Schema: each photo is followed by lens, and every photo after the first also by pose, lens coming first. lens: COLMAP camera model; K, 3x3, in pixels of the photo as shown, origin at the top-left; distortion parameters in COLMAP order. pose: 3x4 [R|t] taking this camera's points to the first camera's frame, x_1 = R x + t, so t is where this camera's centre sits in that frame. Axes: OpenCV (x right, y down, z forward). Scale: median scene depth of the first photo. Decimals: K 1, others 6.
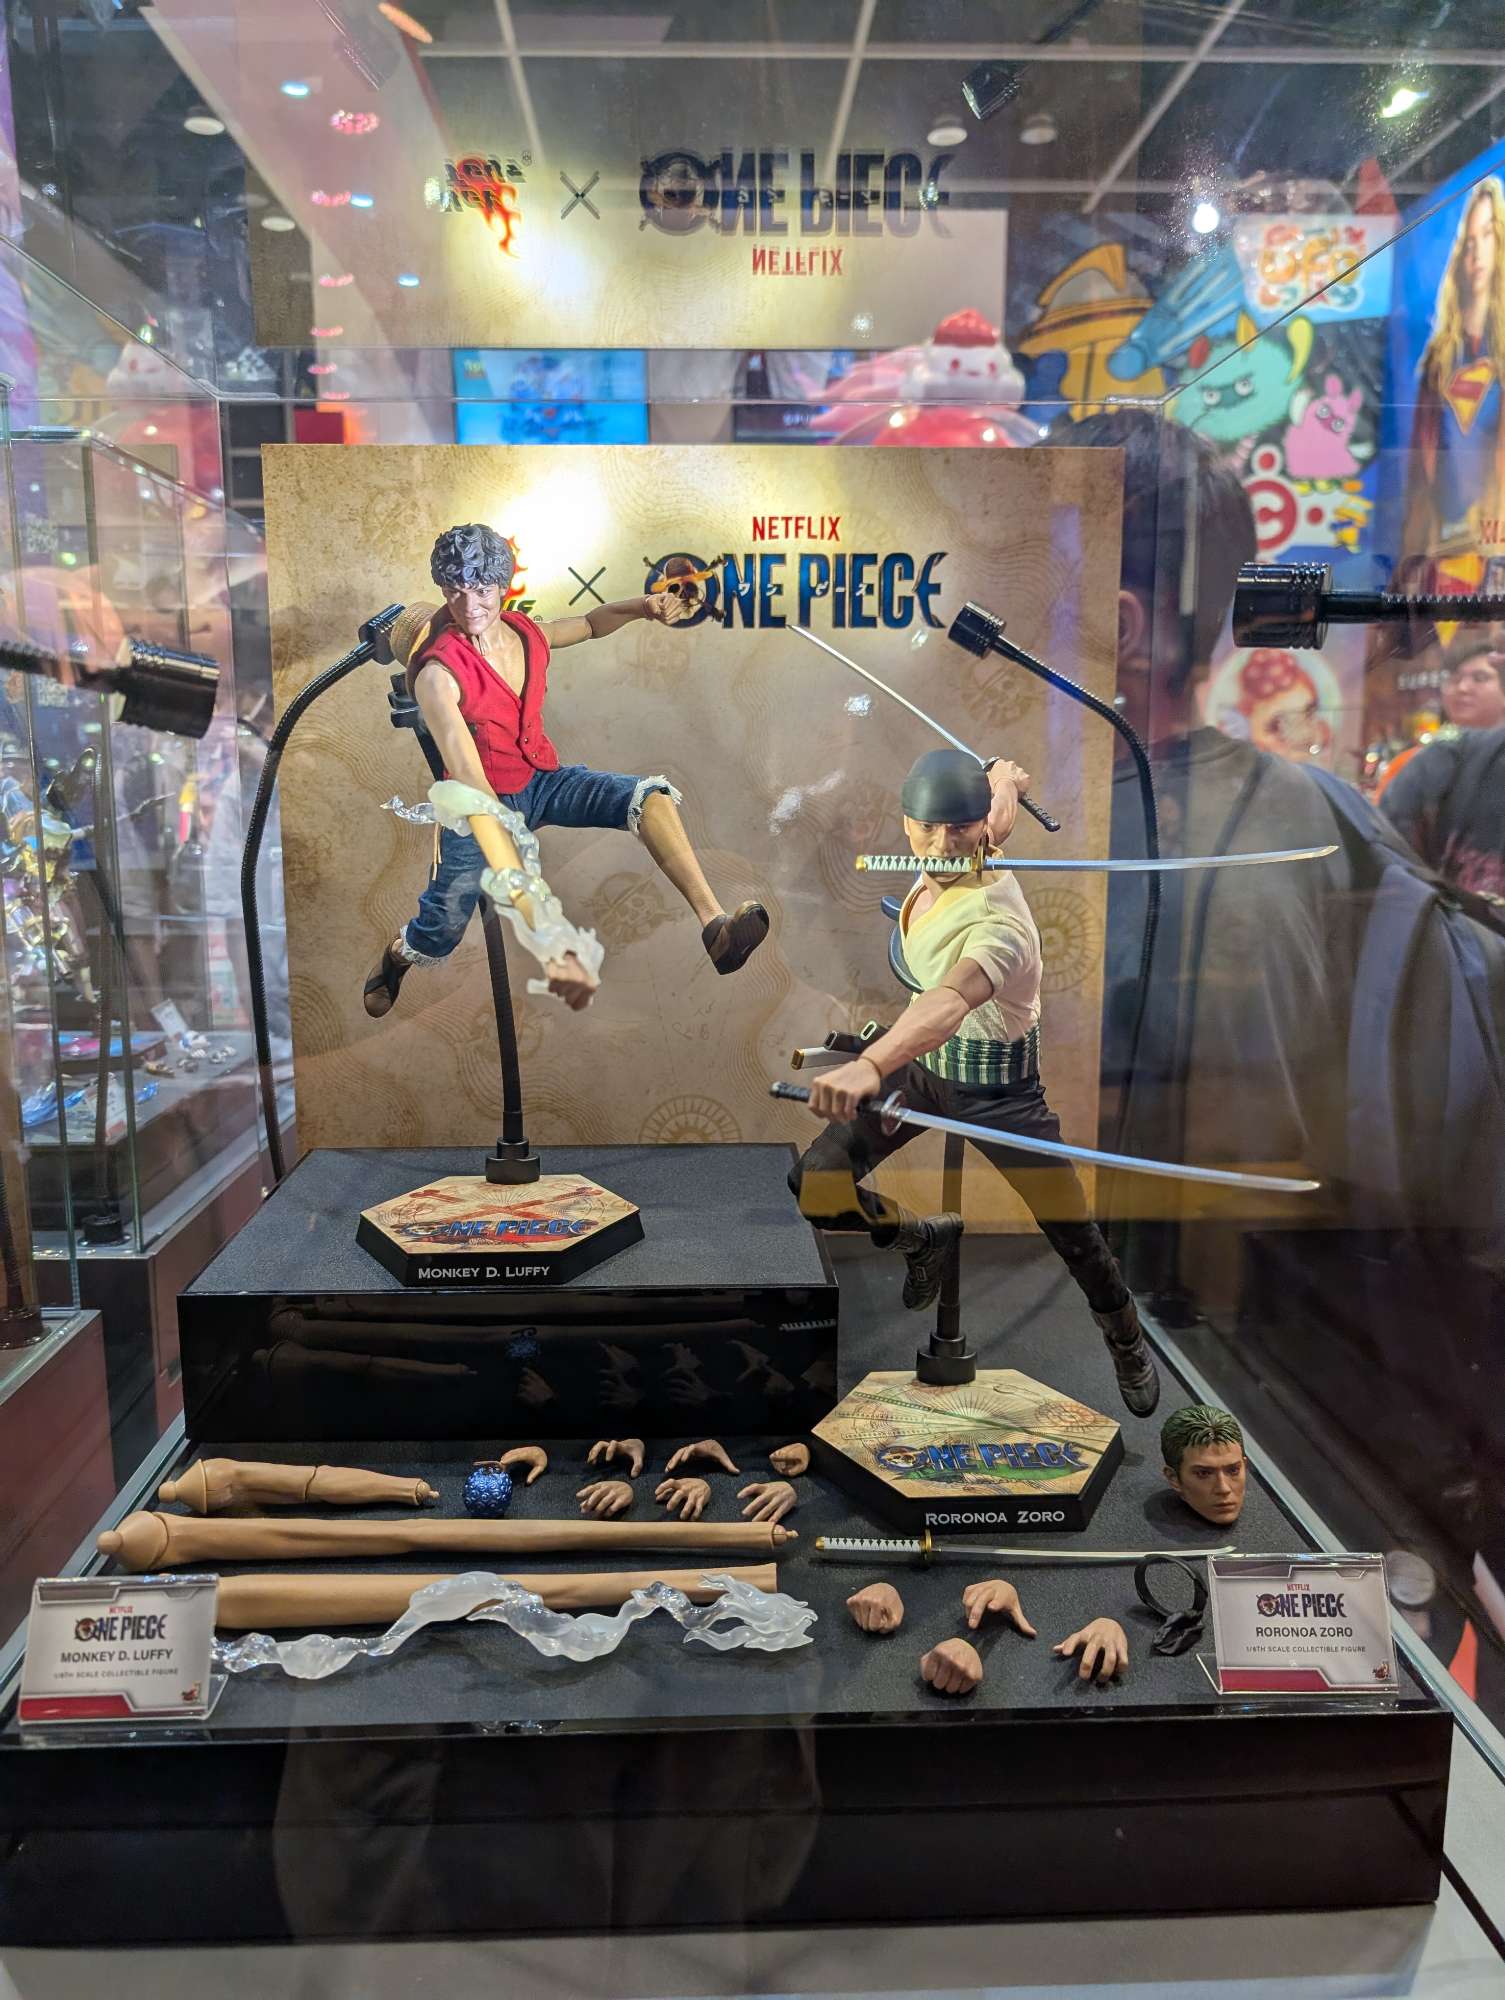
lens RADIAL K [[1527.2, 0, 763.9], [0, 1527.2, 1025.0], [0, 0, 1]] dist [-0.036561, 0.032057]
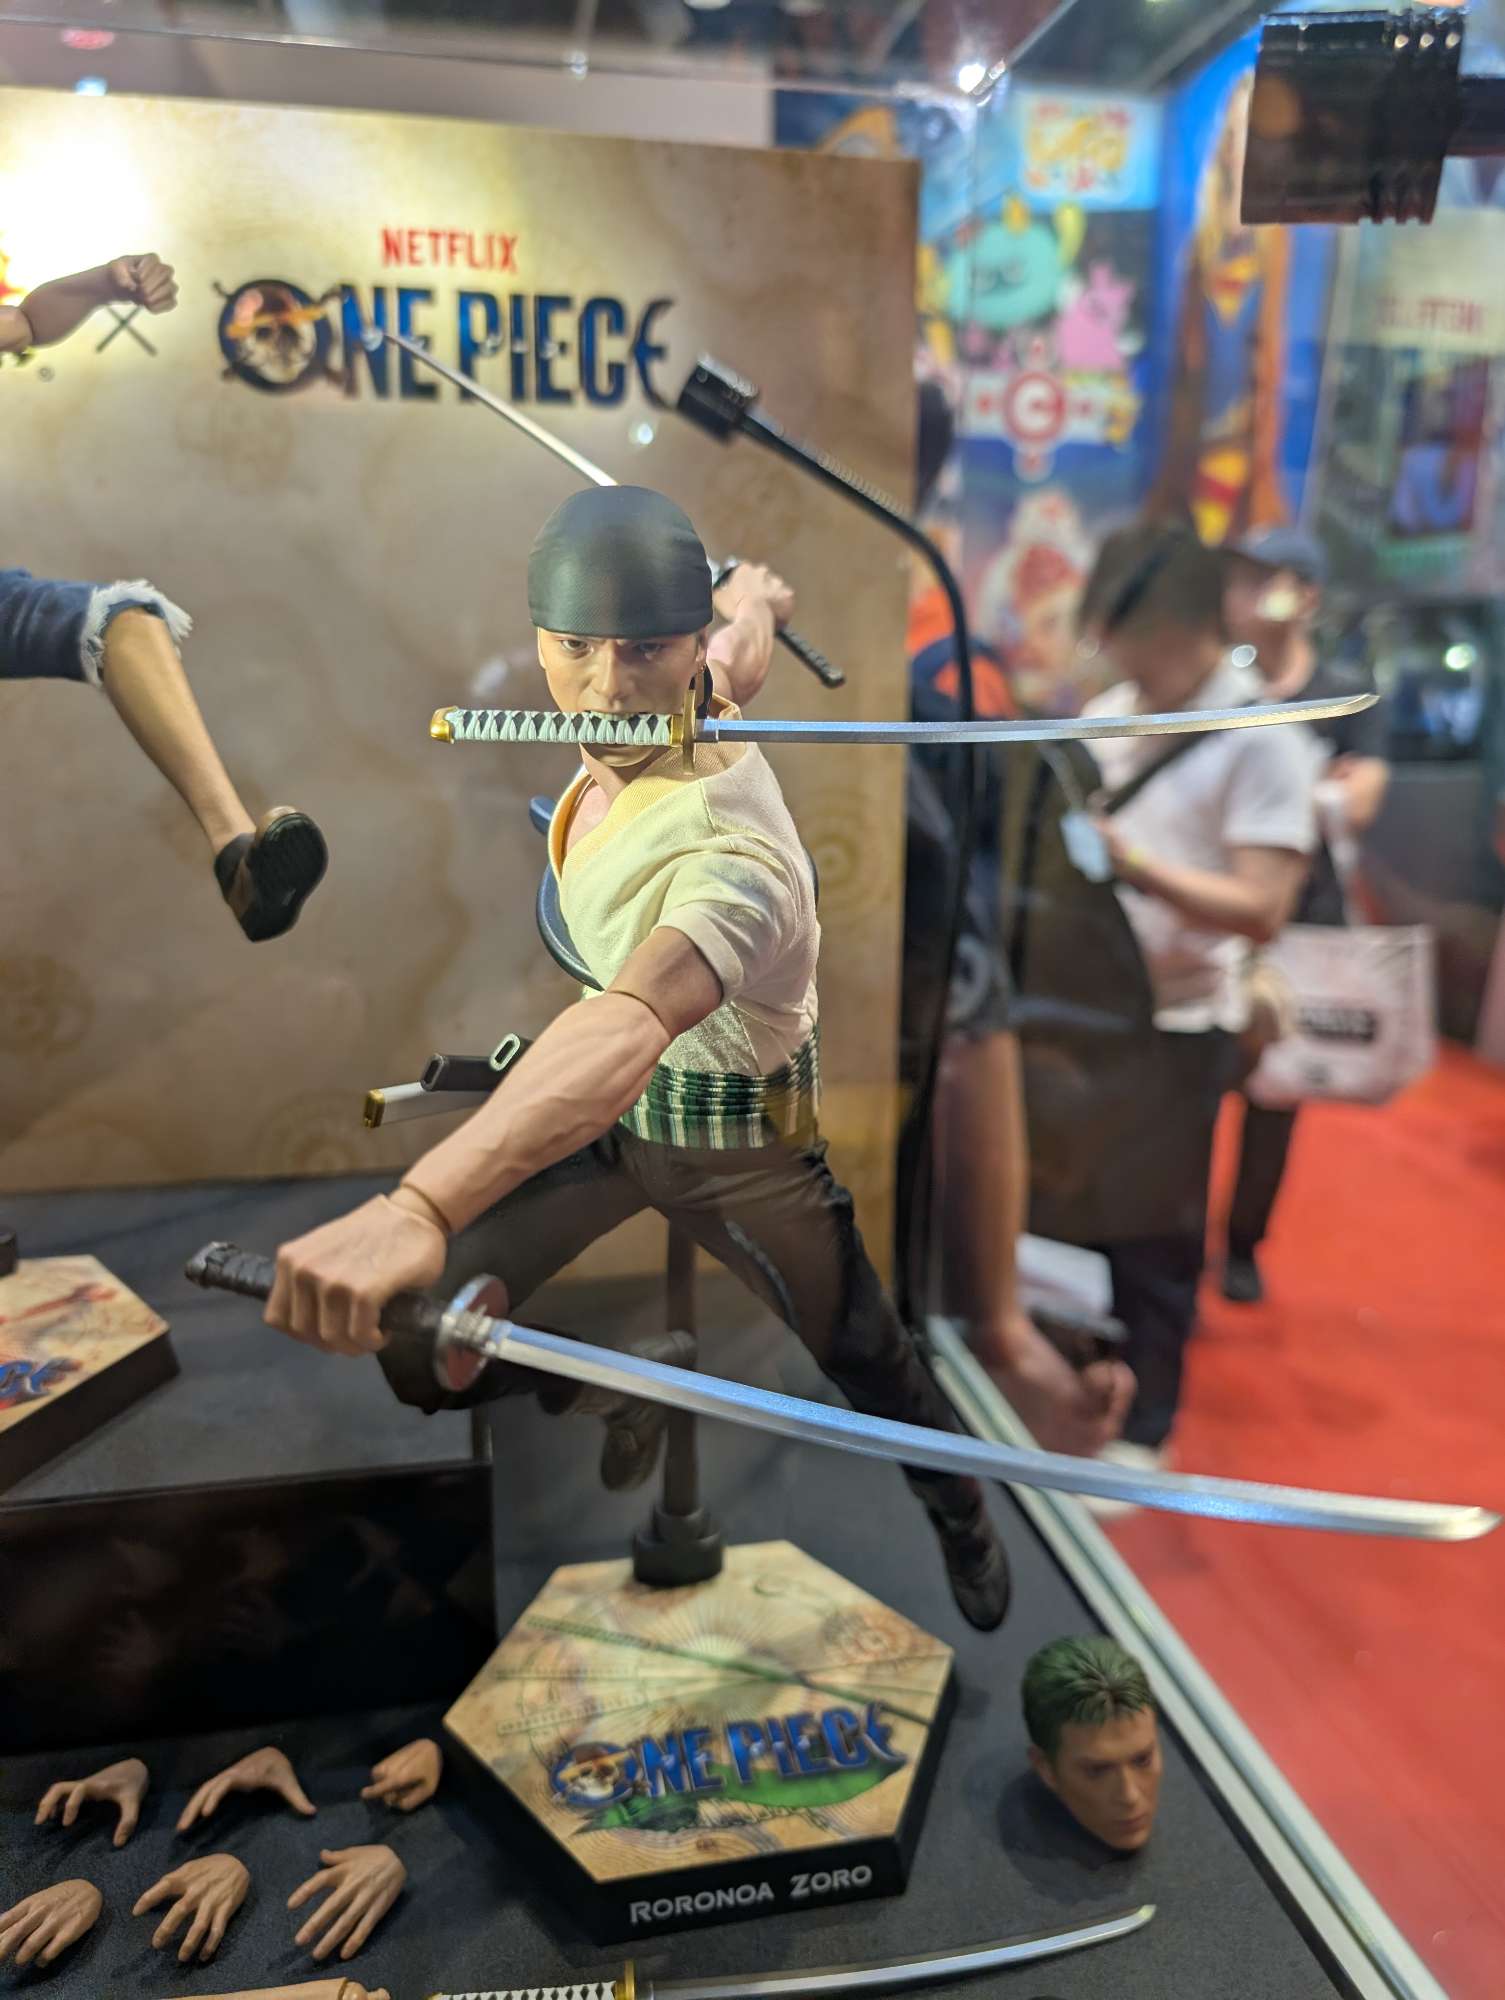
lens RADIAL K [[1435.2, 0, 791.8], [0, 1435.2, 1038.2], [0, 0, 1]] dist [-0.070932, 0.033759]
pose [[0.986441, -0.027536, 0.161793, 0.078498], [0.014332, 0.996511, 0.082218, -0.036360], [-0.163492, -0.078784, 0.983394, 0.439145]]
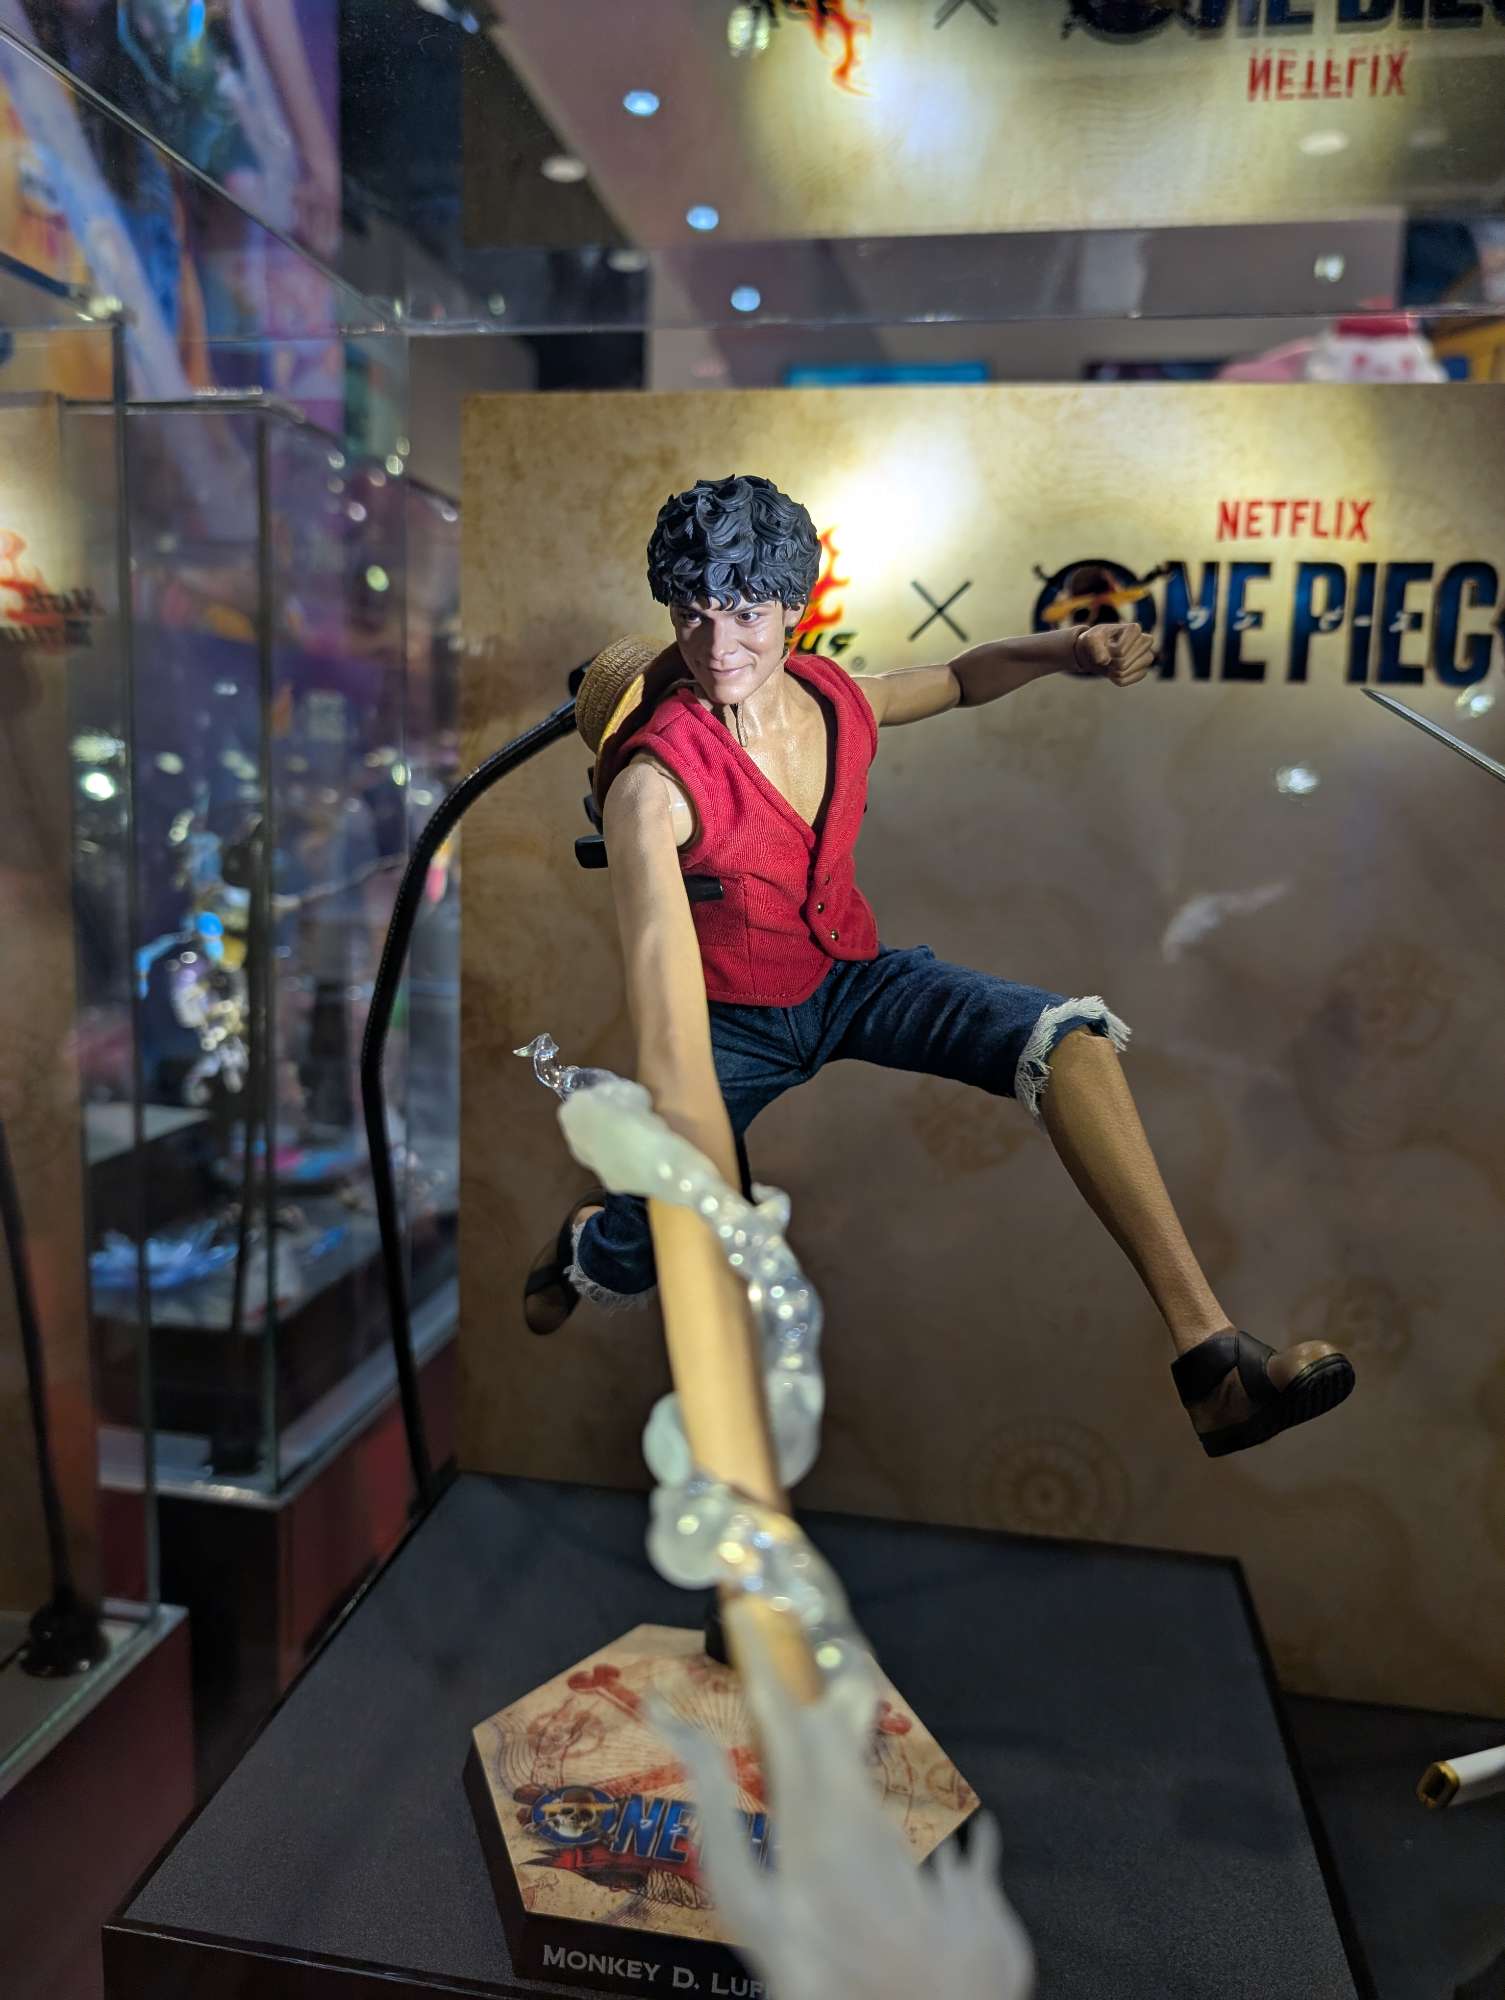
lens RADIAL K [[1463.7, 0, 749.8], [0, 1463.7, 962.7], [0, 0, 1]] dist [-0.015012, -0.001083]
pose [[0.977062, 0.056494, -0.205323, -0.078881], [-0.066296, 0.996950, -0.041176, -0.147522], [0.202370, 0.053844, 0.977828, 0.521939]]
